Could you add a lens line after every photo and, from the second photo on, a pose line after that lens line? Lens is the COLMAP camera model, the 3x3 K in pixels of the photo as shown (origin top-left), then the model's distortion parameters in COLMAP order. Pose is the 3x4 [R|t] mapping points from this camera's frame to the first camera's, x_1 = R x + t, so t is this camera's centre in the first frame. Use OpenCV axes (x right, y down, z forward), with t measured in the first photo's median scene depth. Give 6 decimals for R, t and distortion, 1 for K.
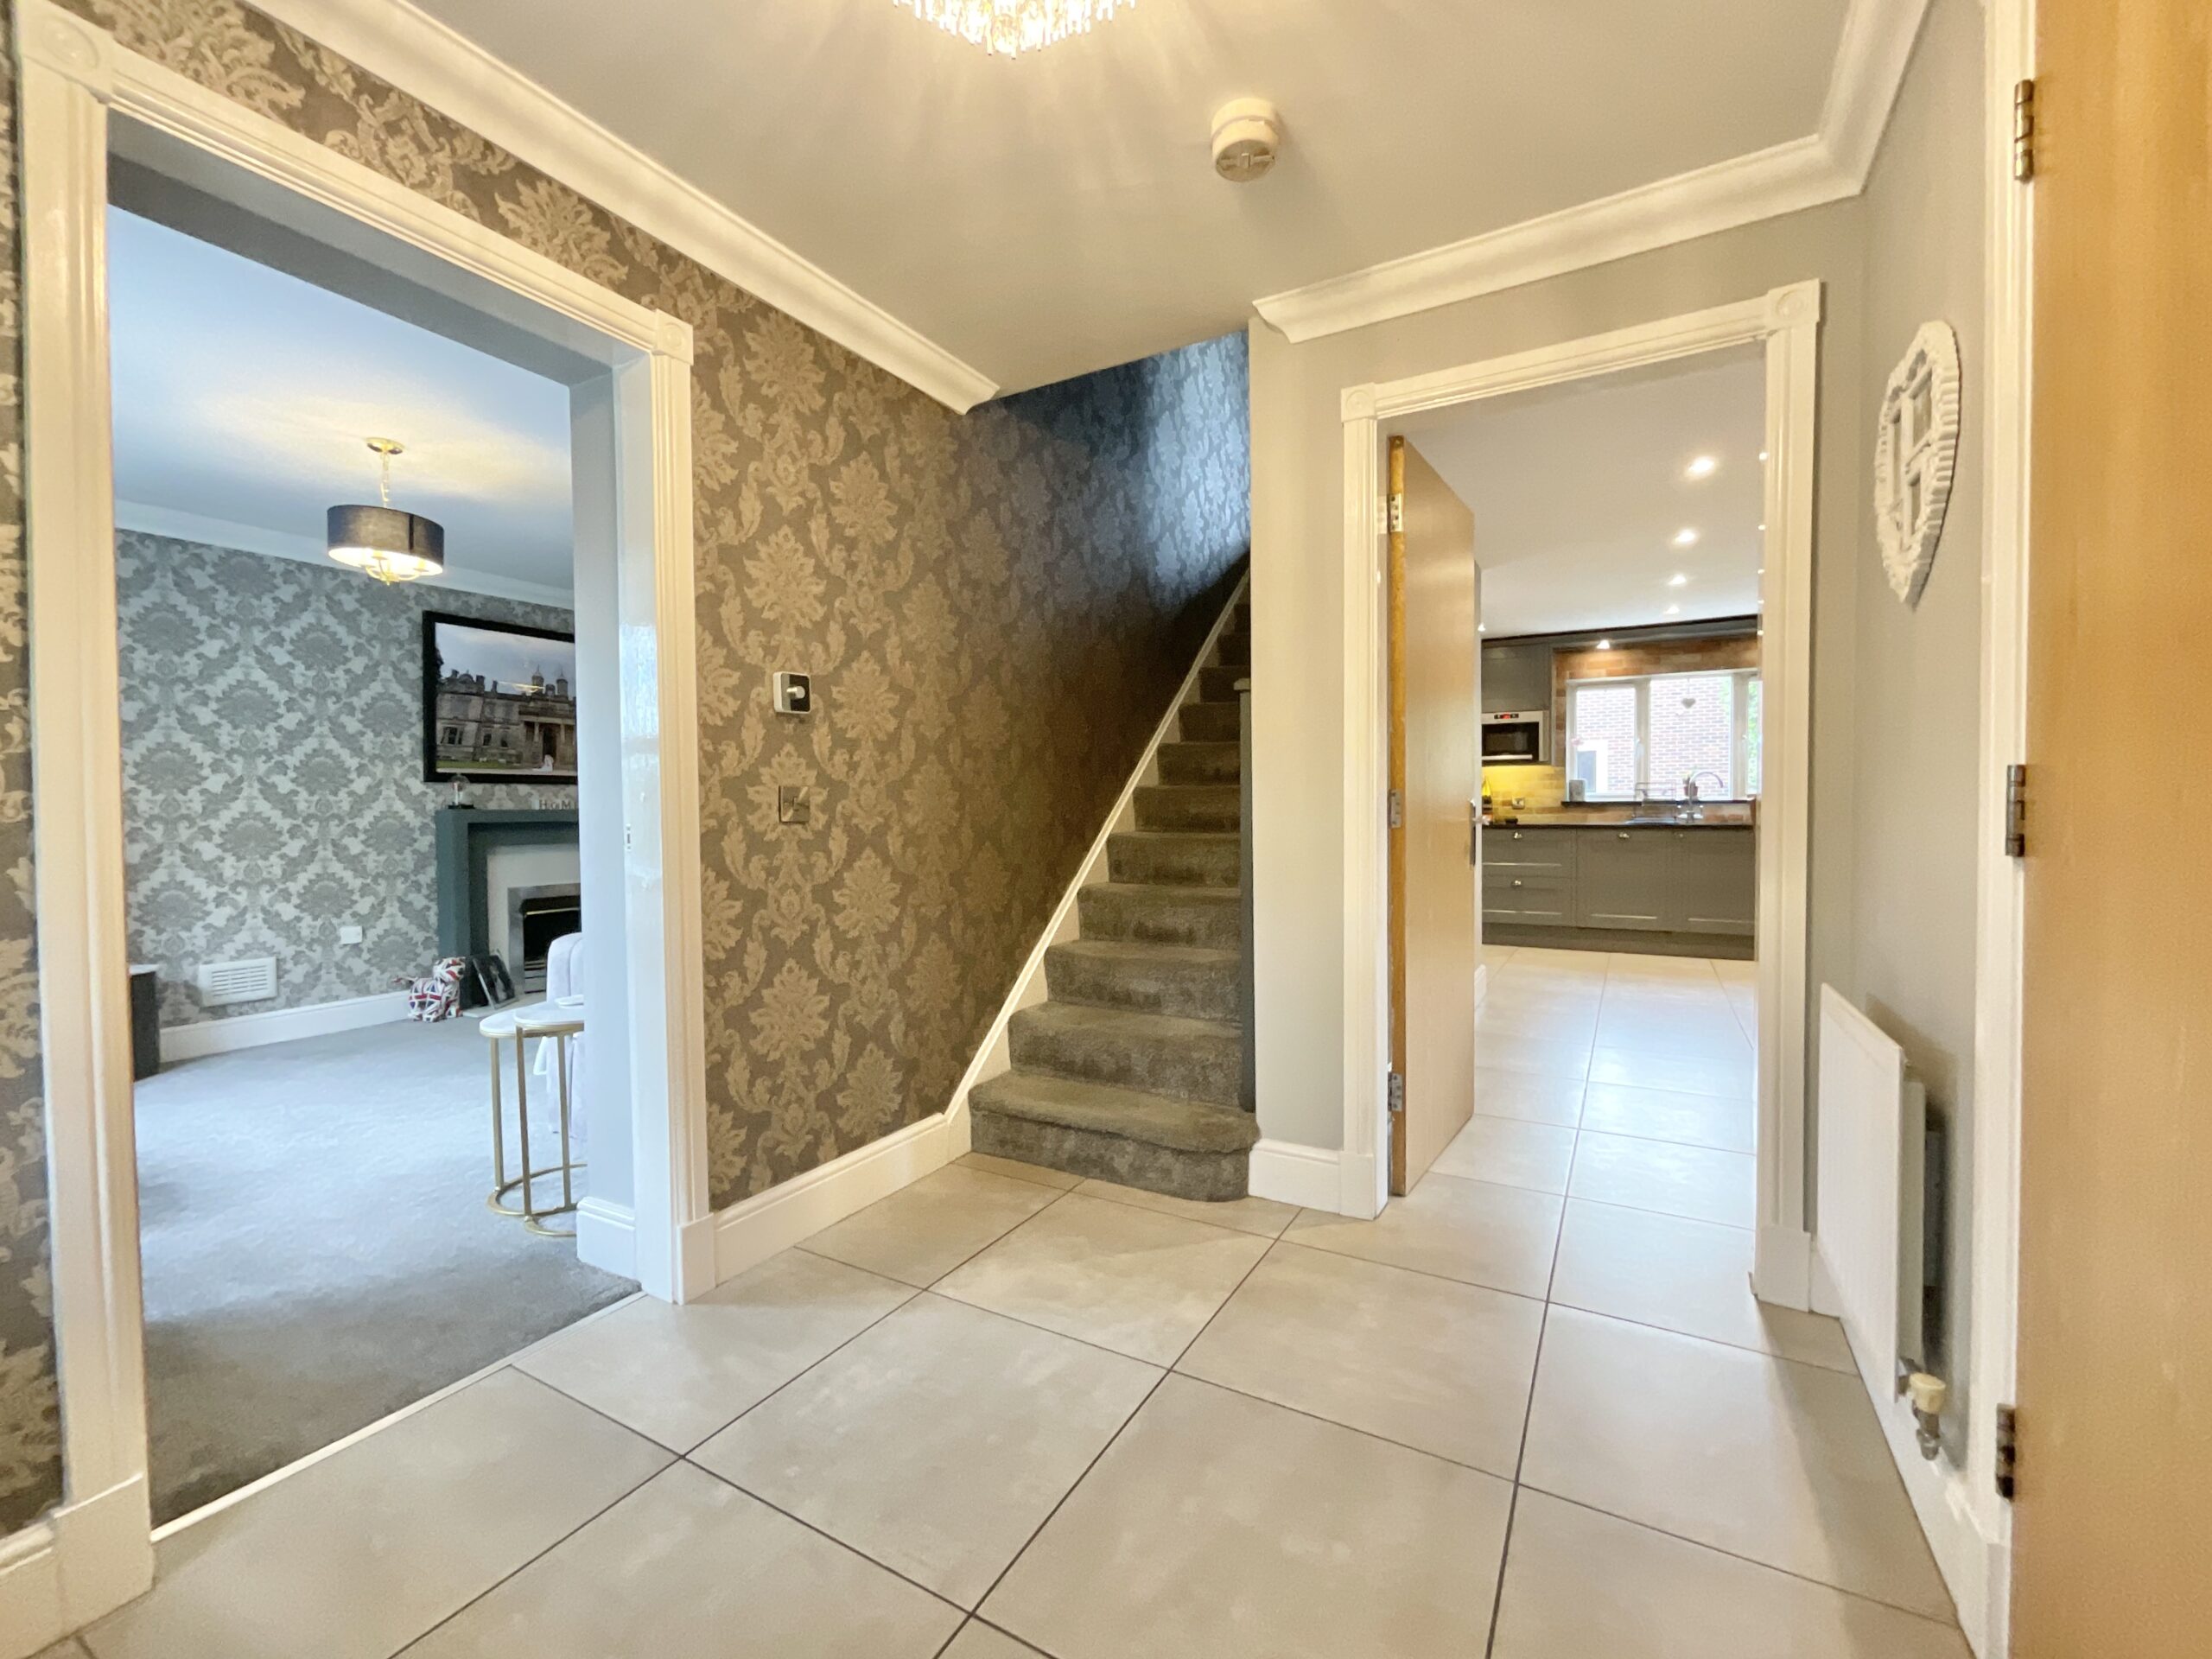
lens RADIAL K [[961.4, 0, 1119.5], [0, 961.4, 830.6], [0, 0, 1]] dist [0.006485, 0.000645]
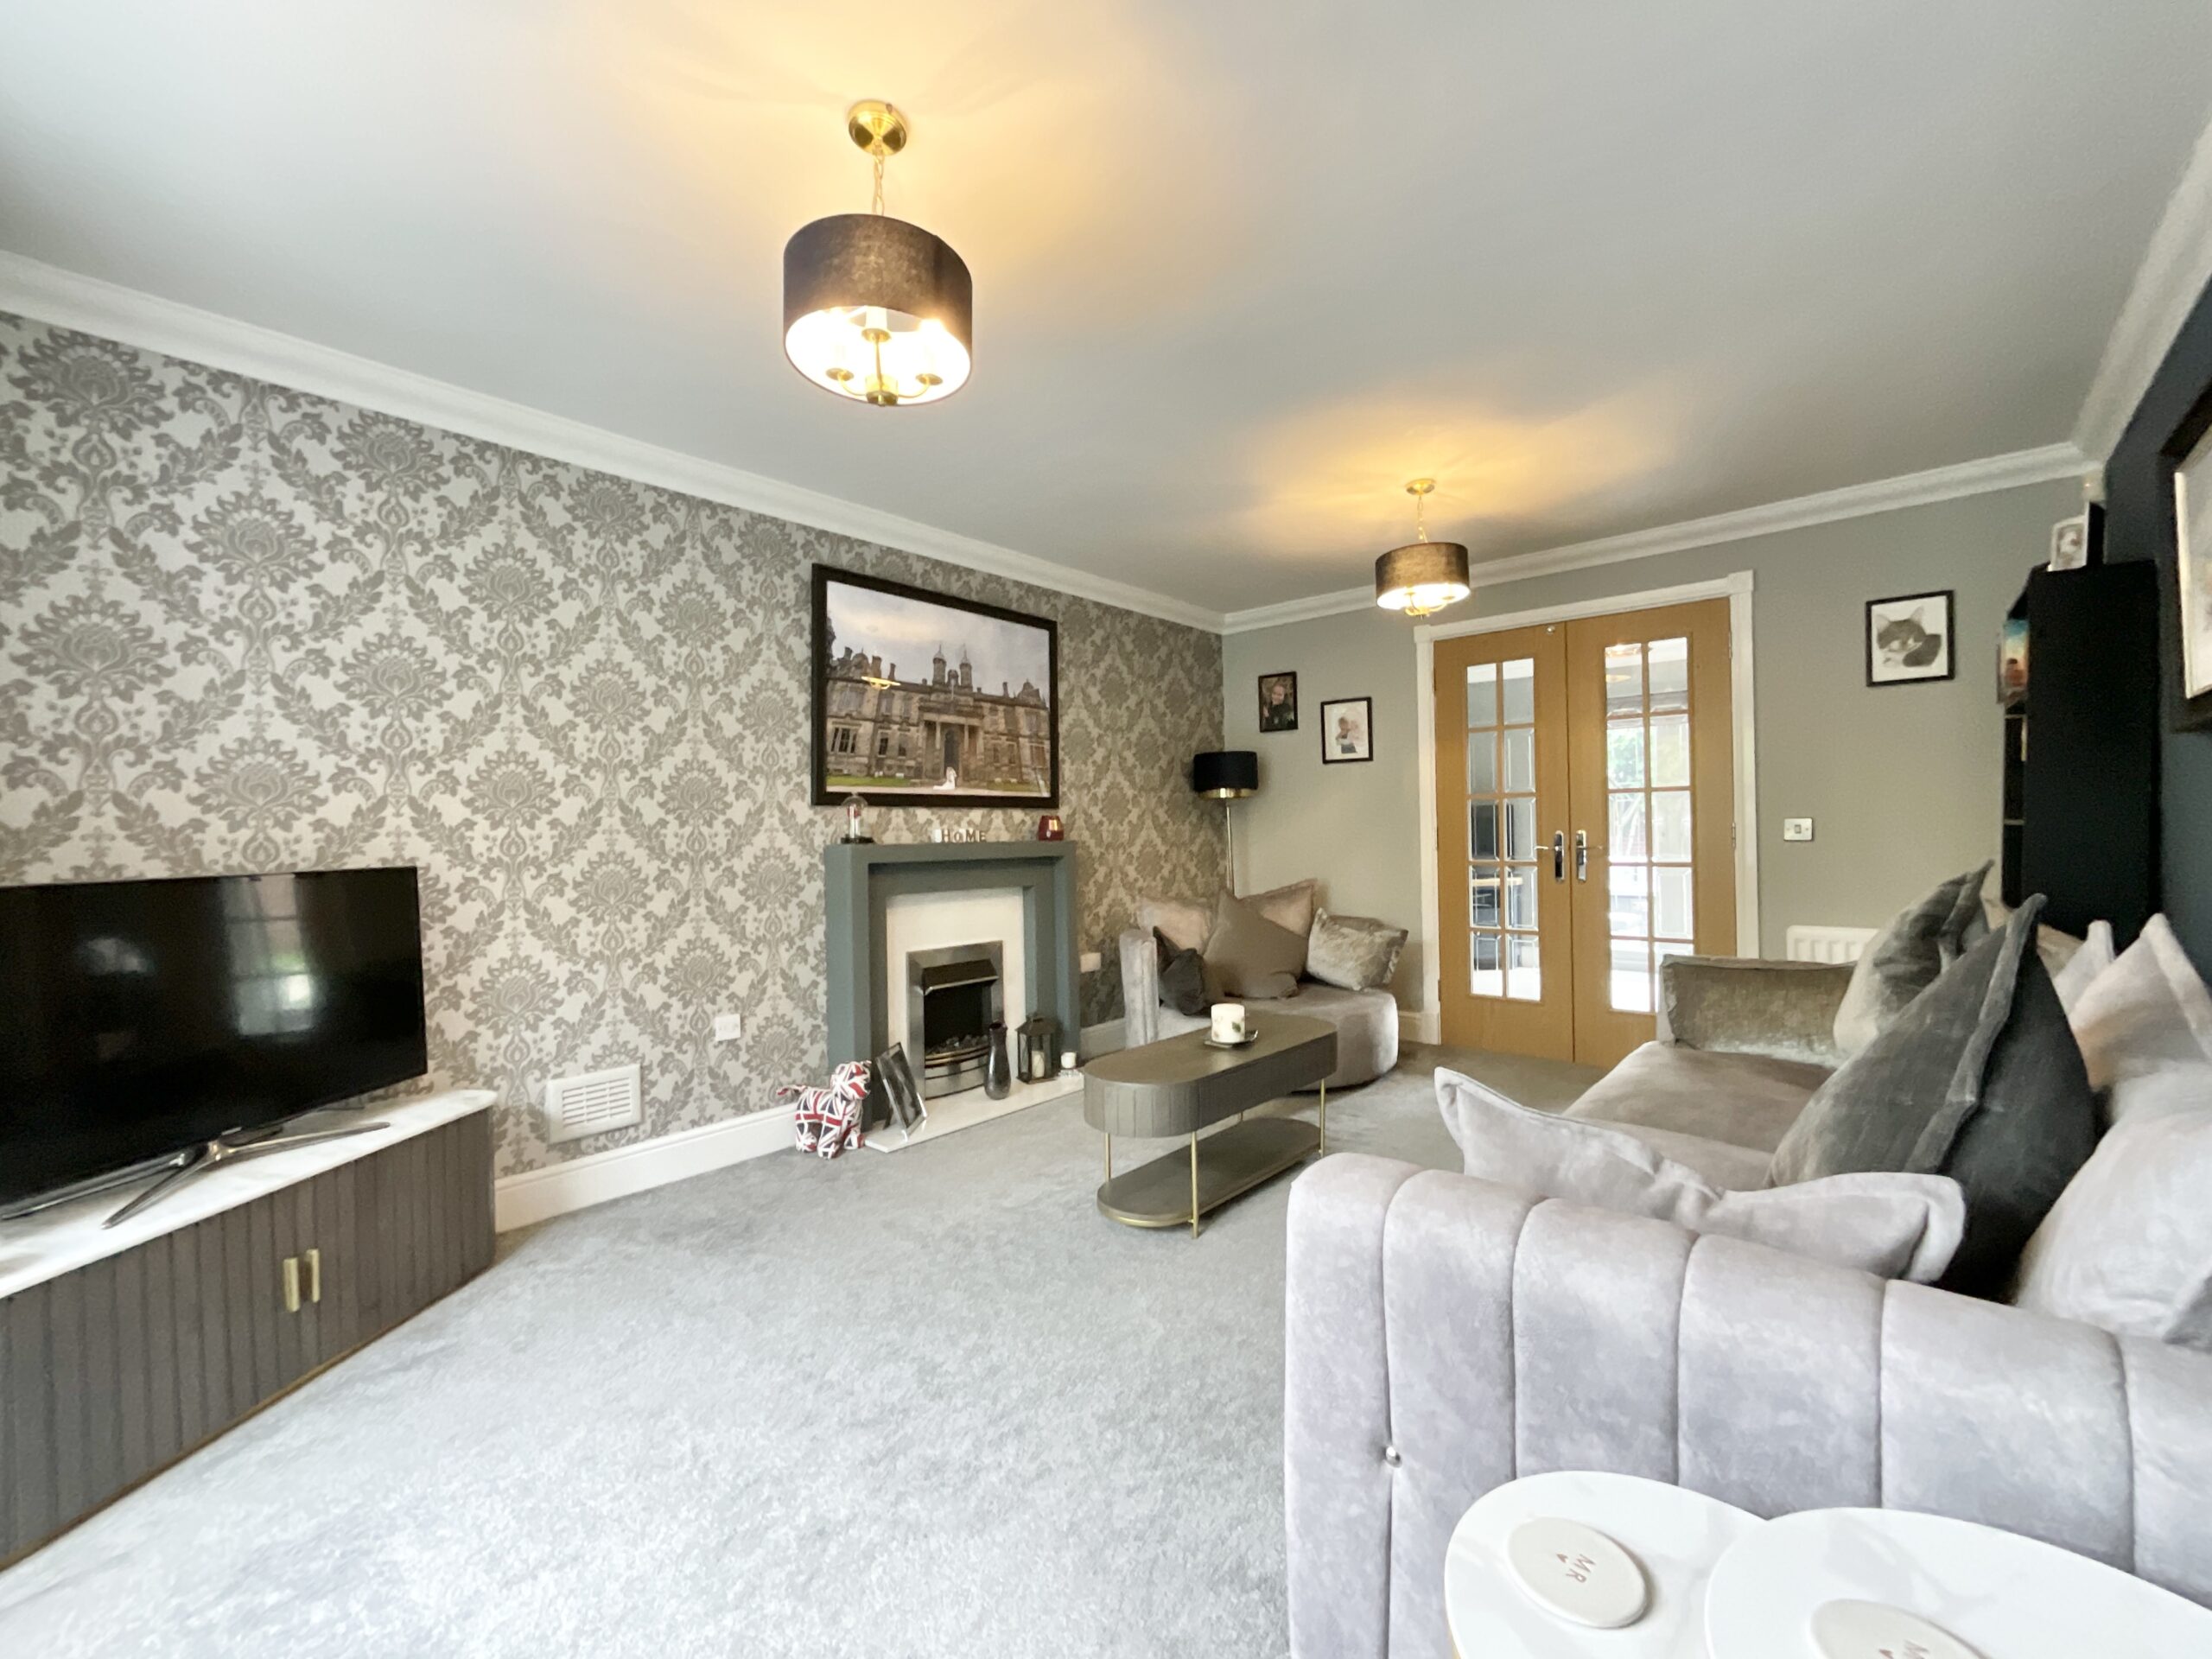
lens RADIAL K [[945.2, 0, 1106.0], [0, 945.2, 829.5], [0, 0, 1]] dist [-0.001992, -0.009206]
pose [[0.977909, -0.011077, -0.208740, -0.370234], [0.005812, 0.999650, -0.025822, -0.014071], [0.208952, 0.024038, 0.977630, 0.373400]]
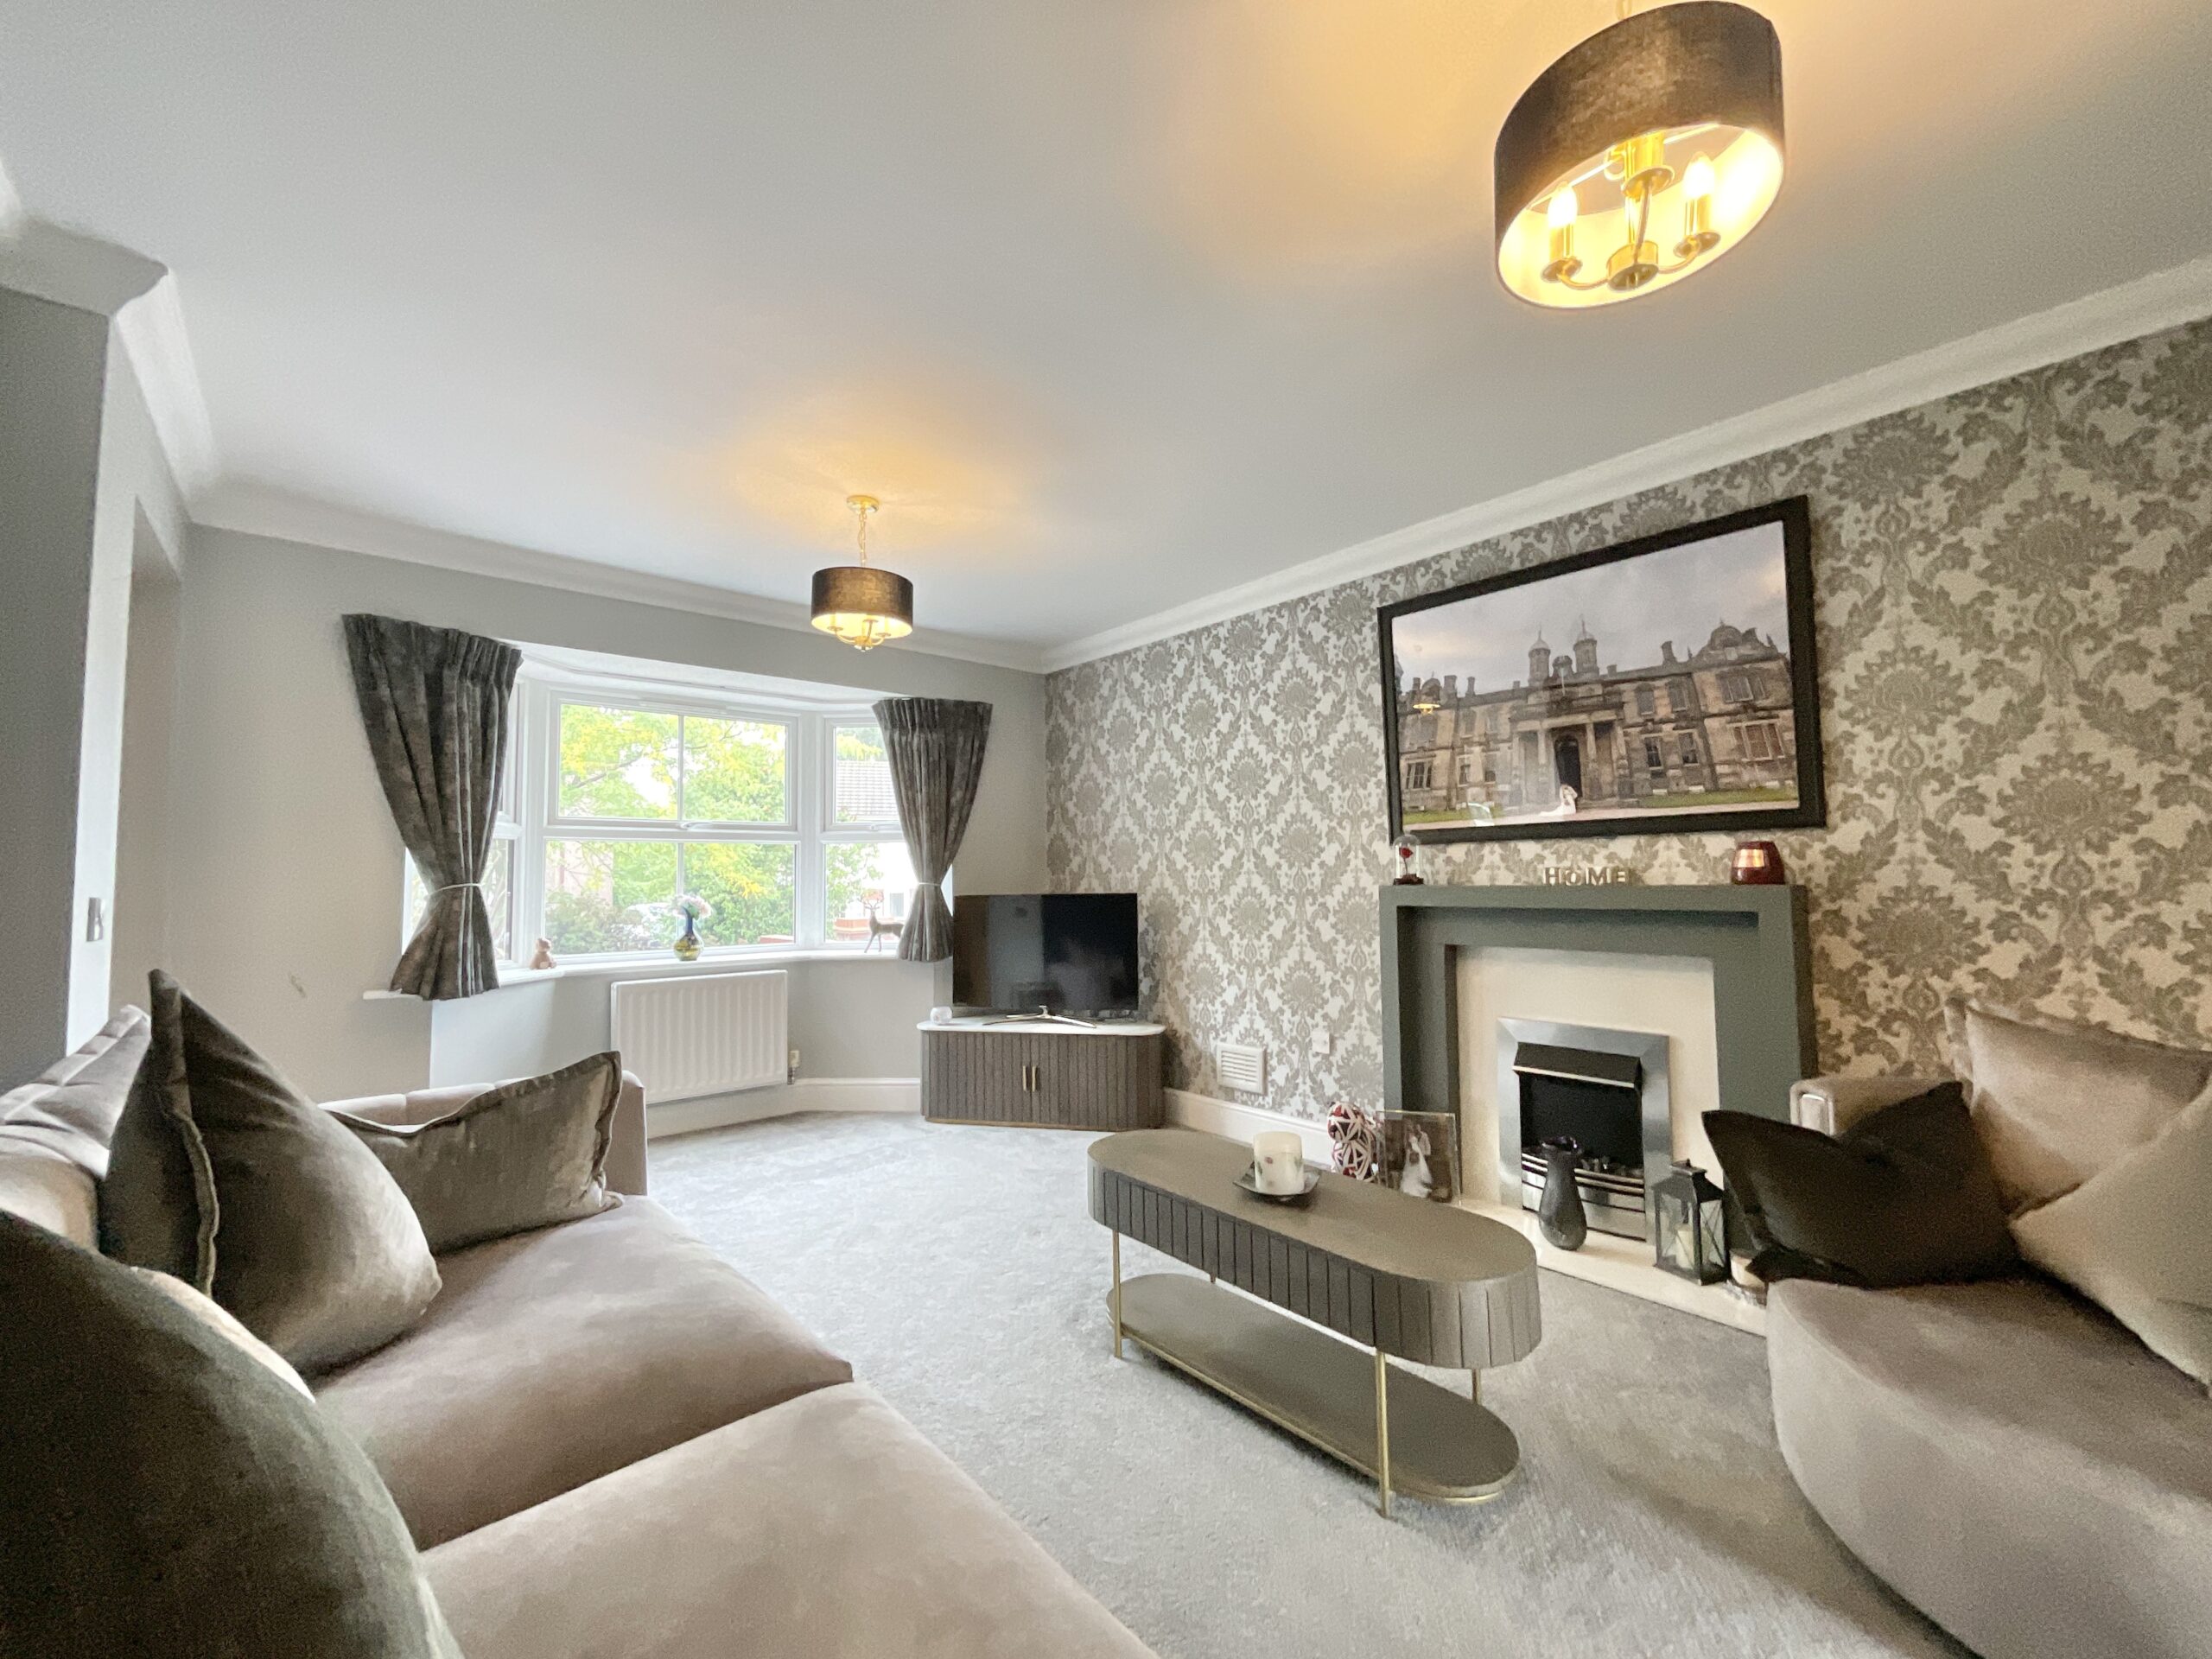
lens RADIAL K [[885.2, 0, 1041.6], [0, 885.2, 820.7], [0, 0, 1]] dist [-0.001142, -0.000146]
pose [[-0.397458, -0.053408, -0.916065, -0.022535], [-0.008493, 0.998476, -0.054528, -0.031534], [0.917581, -0.013892, -0.397306, 1.033846]]
